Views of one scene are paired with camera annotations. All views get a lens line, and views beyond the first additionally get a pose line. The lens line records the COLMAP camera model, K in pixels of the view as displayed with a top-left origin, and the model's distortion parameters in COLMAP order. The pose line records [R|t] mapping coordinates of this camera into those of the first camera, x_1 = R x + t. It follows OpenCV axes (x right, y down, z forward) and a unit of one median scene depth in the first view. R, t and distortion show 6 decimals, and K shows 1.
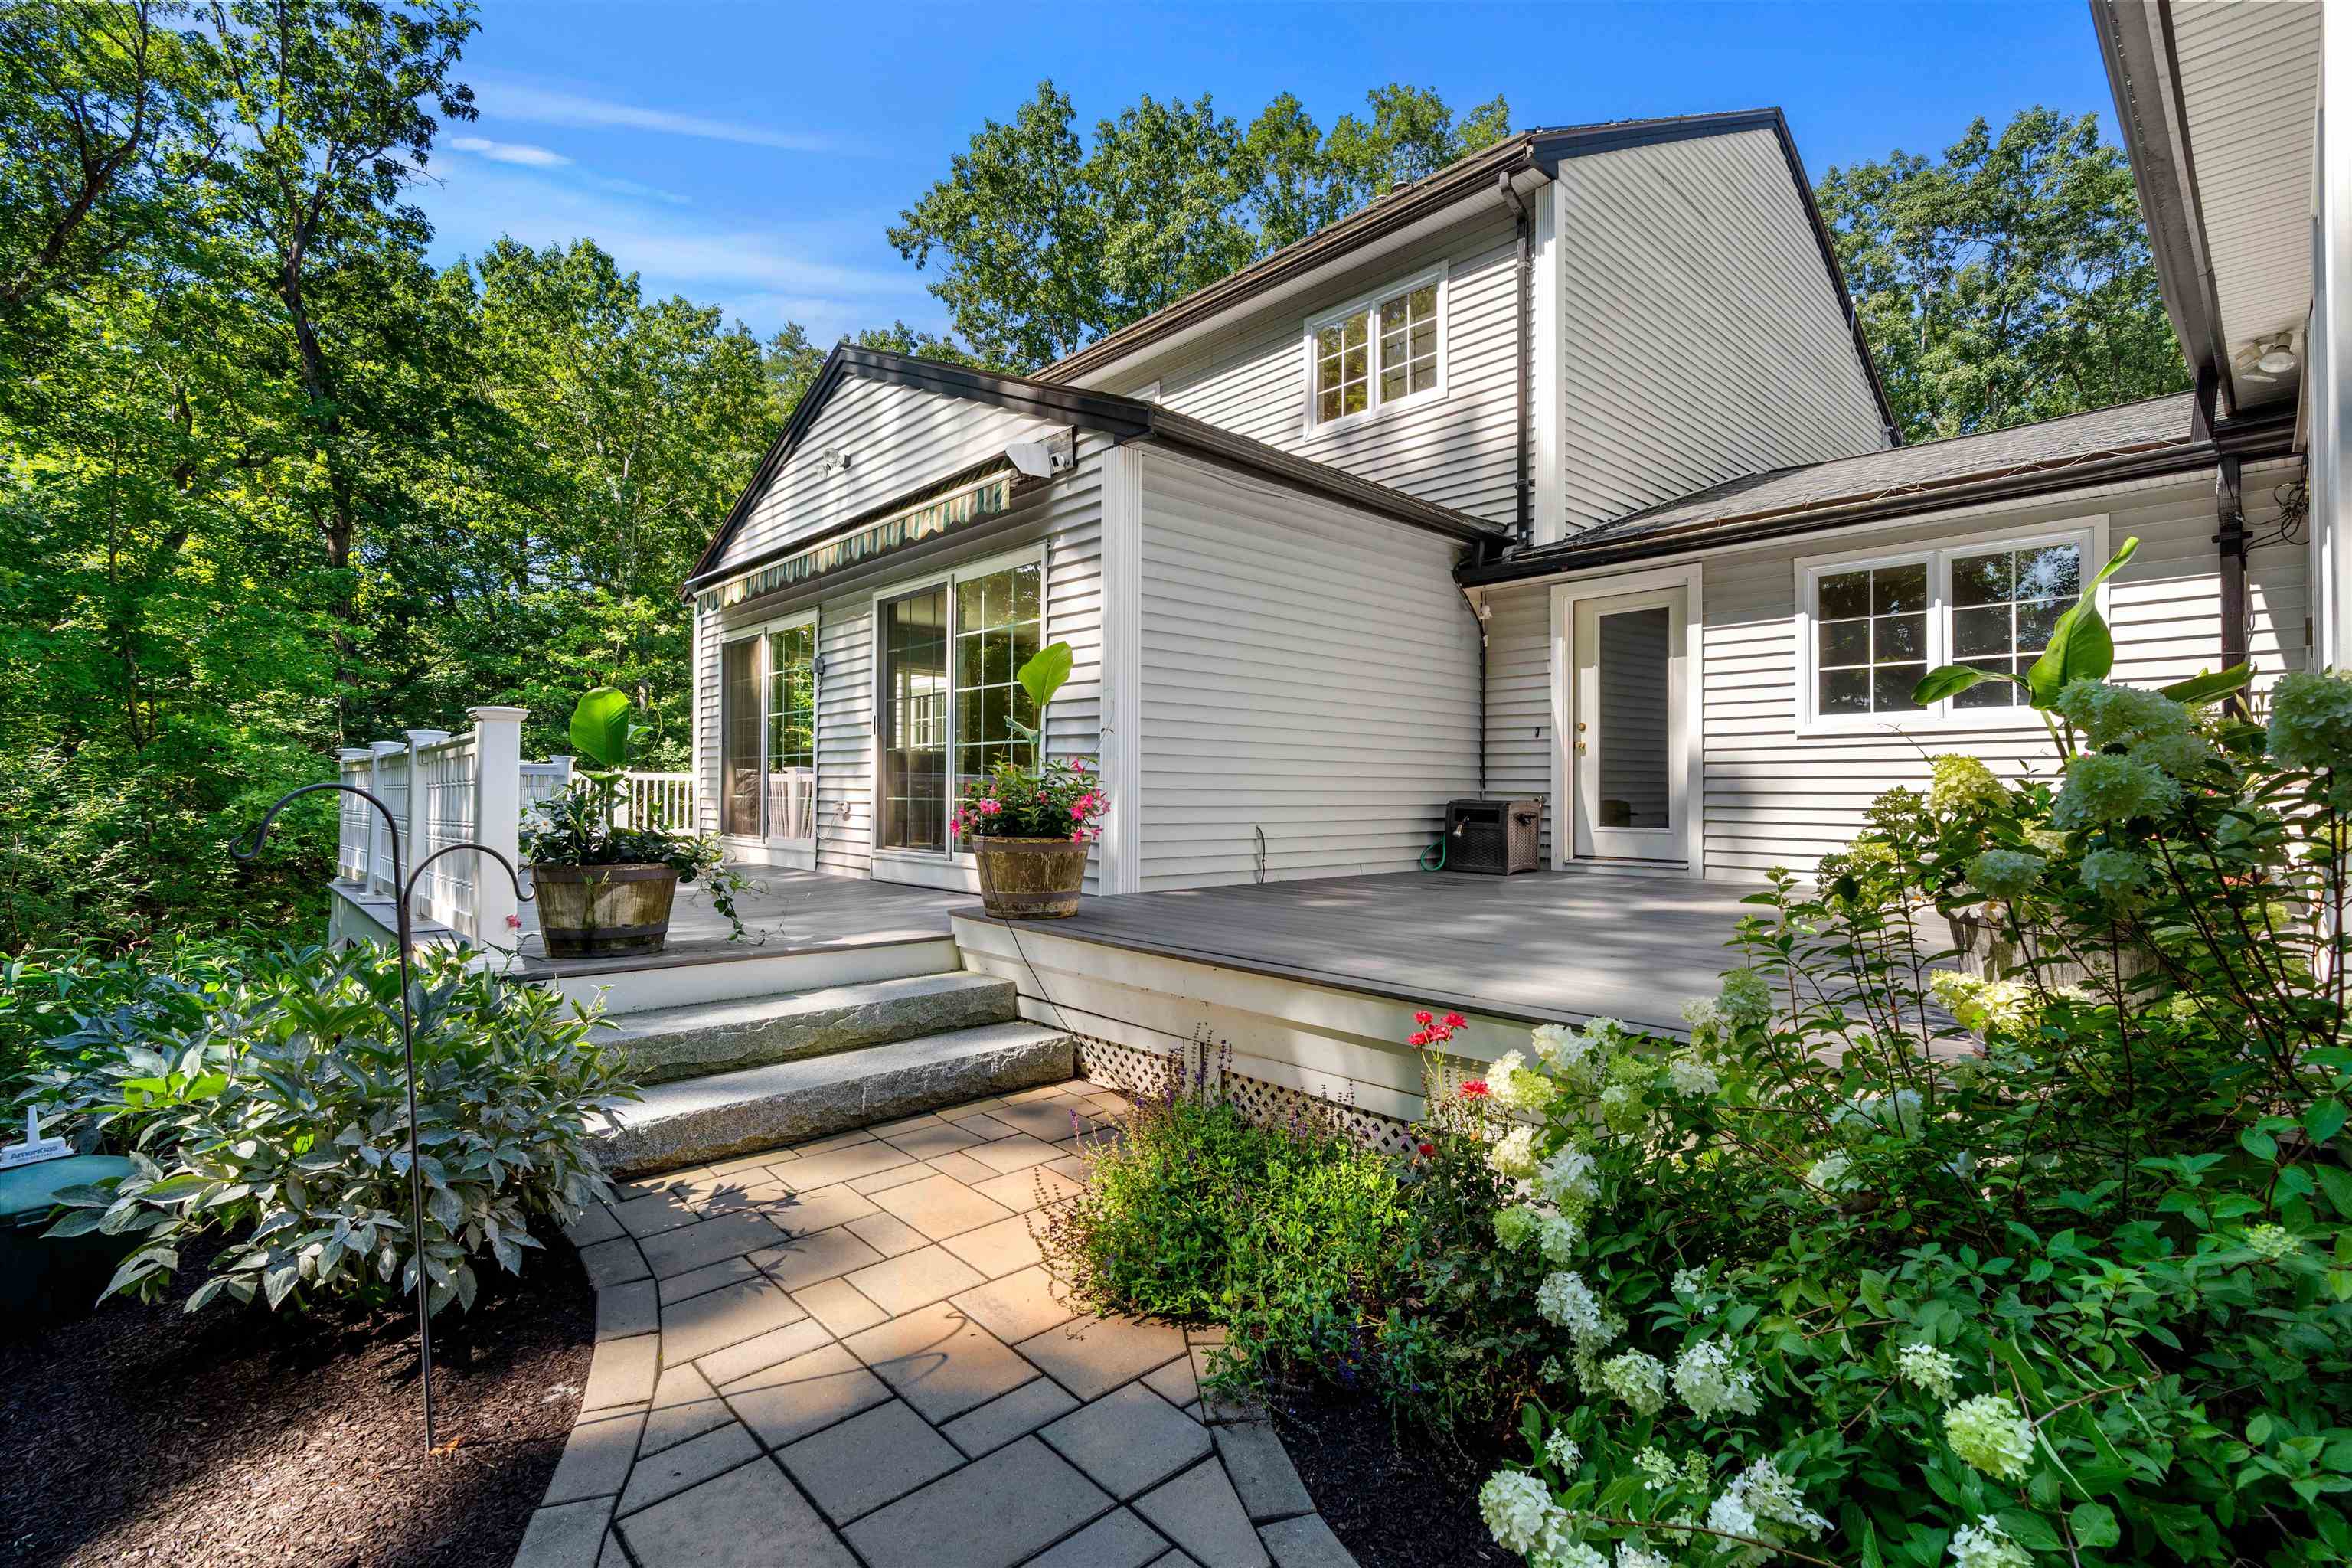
lens RADIAL K [[1060.6, 0, 1173.5], [0, 1060.6, 798.2], [0, 0, 1]] dist [0.001974, 0.000638]
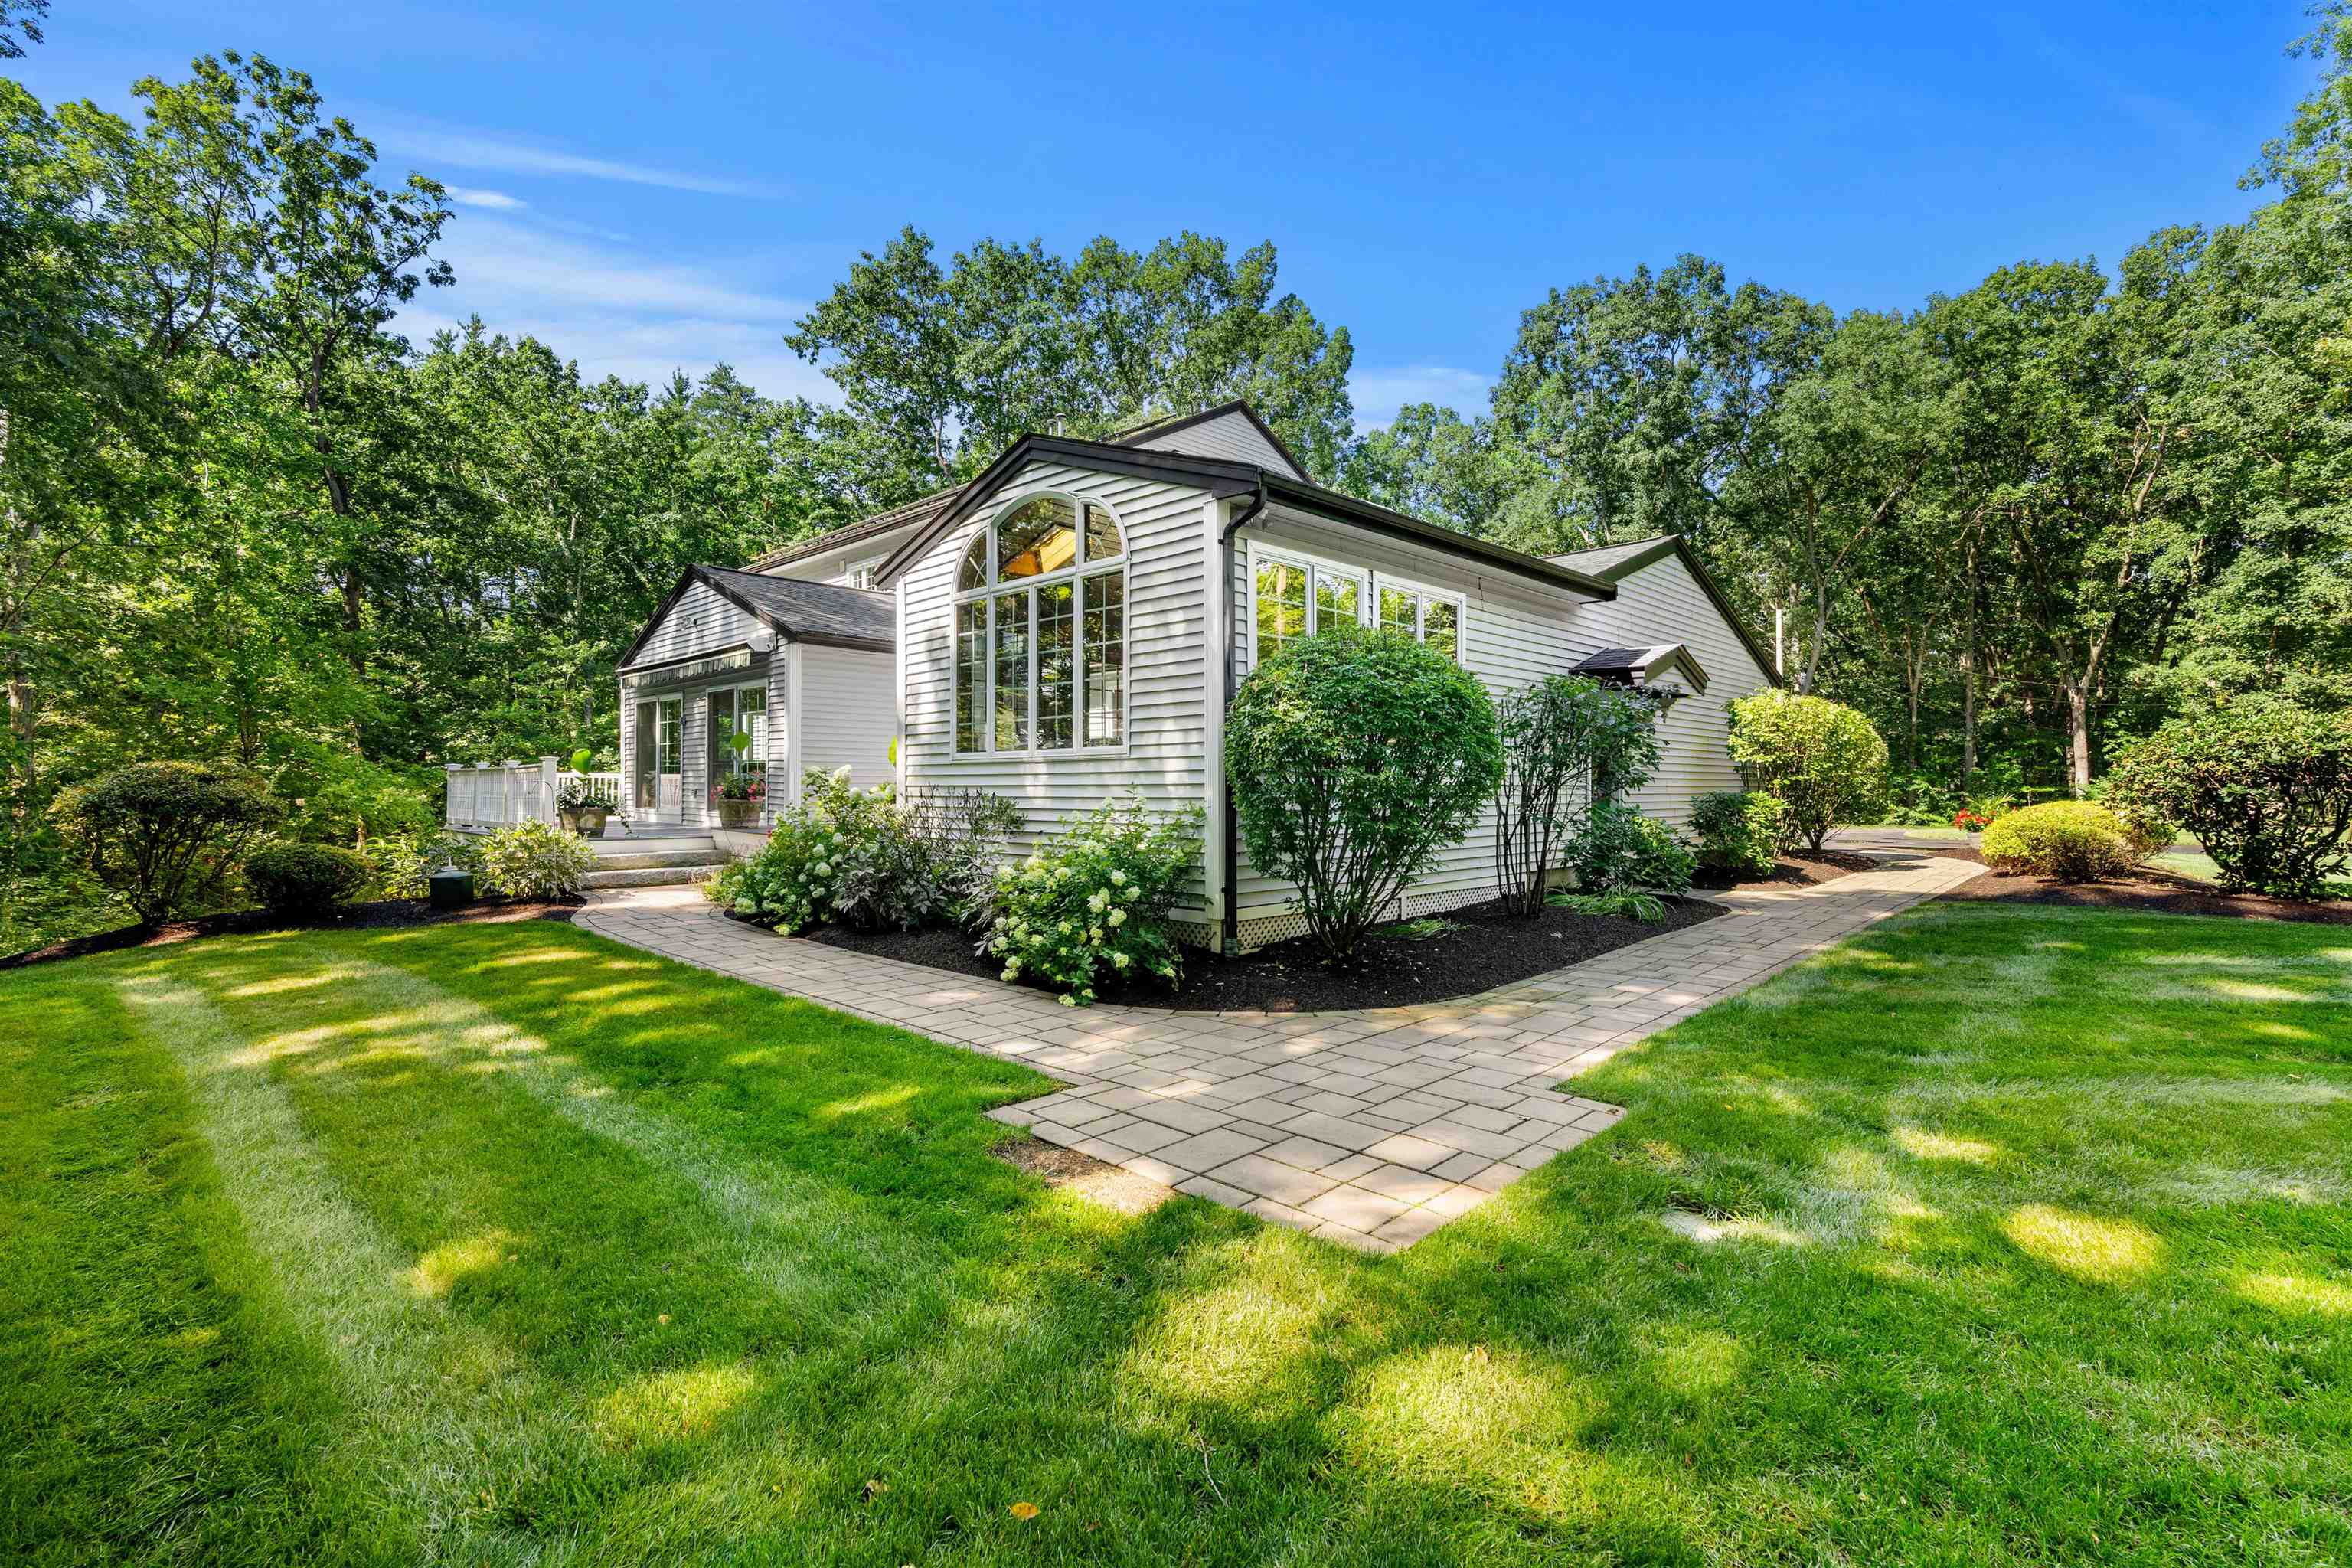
lens RADIAL K [[1064.3, 0, 1180.2], [0, 1064.3, 806.6], [0, 0, 1]] dist [-0.002328, 0.001075]
pose [[0.998823, -0.006473, 0.048080, 0.134646], [0.005992, 0.999931, 0.010144, 0.004490], [-0.048142, -0.009844, 0.998792, -0.278804]]
